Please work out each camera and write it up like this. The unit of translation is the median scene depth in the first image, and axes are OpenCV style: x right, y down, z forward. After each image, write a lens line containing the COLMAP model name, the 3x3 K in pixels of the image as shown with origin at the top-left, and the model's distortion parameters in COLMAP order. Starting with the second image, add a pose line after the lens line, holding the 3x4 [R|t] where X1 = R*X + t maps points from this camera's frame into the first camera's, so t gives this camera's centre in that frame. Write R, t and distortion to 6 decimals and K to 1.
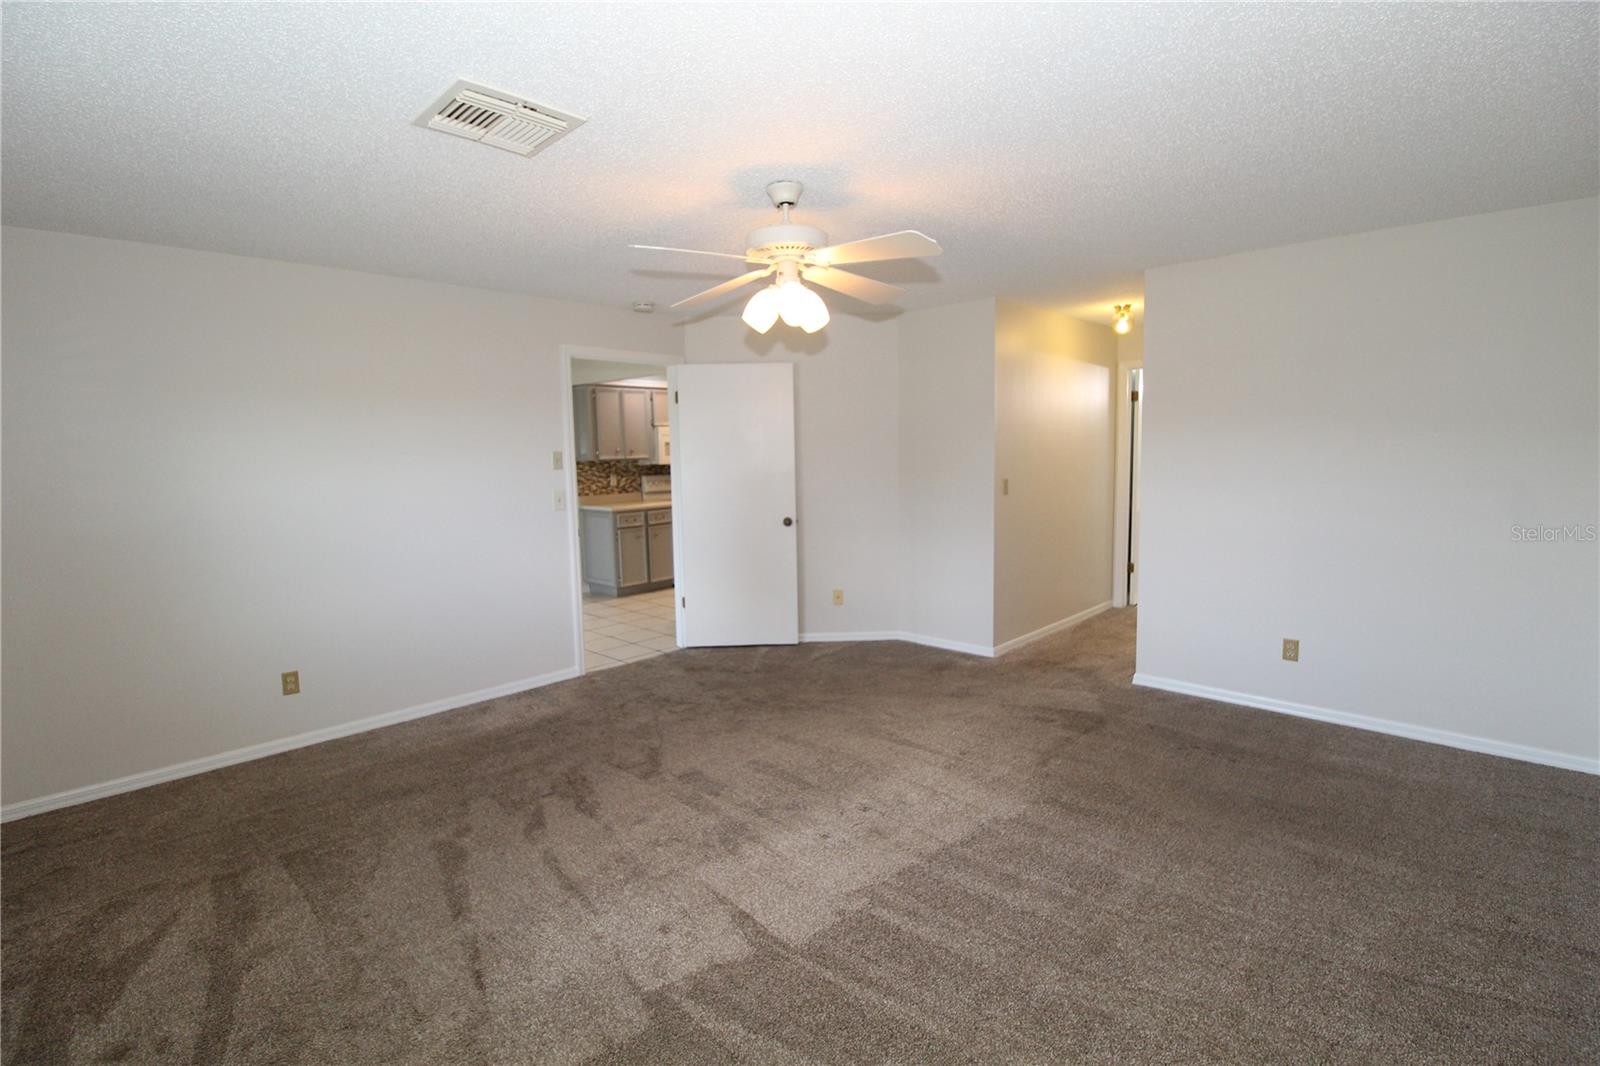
lens RADIAL K [[739.6, 0, 810.2], [0, 739.6, 532.5], [0, 0, 1]] dist [-0.007037, -0.007470]
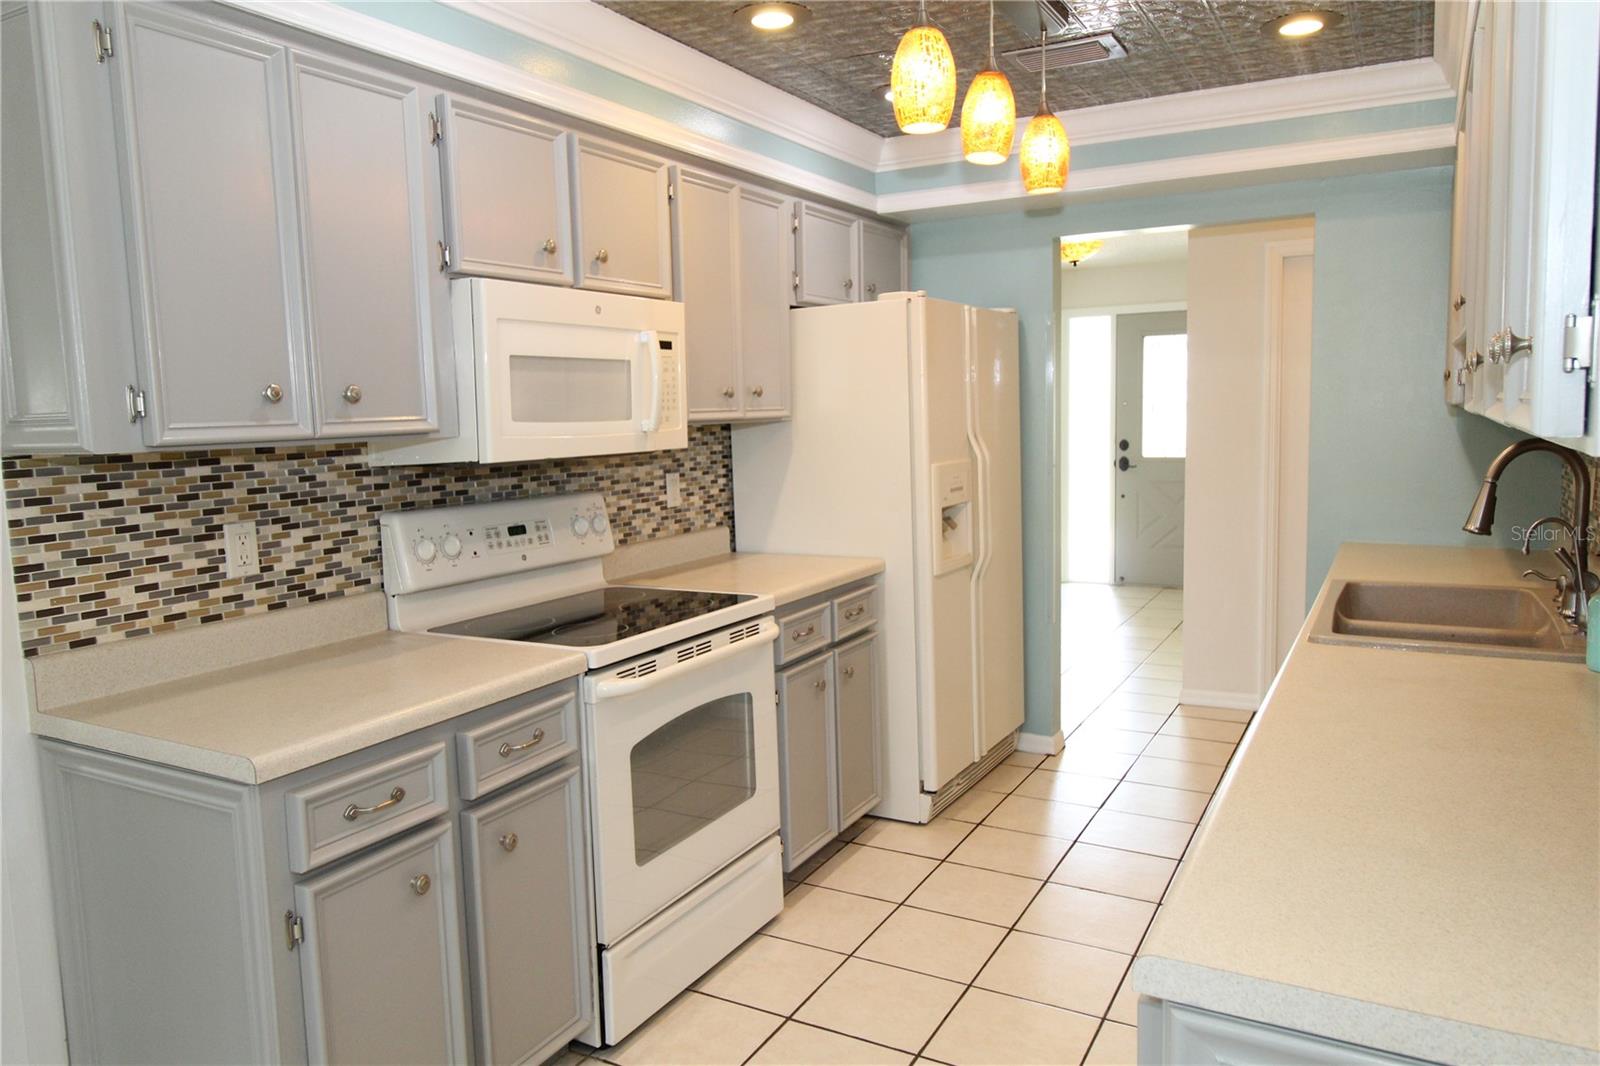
lens RADIAL K [[1076.7, 0, 804.4], [0, 1076.7, 526.9], [0, 0, 1]] dist [0.002152, -0.001361]
pose [[0.967583, -0.034545, 0.250181, -0.193885], [0.037044, 0.999300, -0.005285, -0.069502], [-0.249823, 0.014381, 0.968185, 0.690171]]
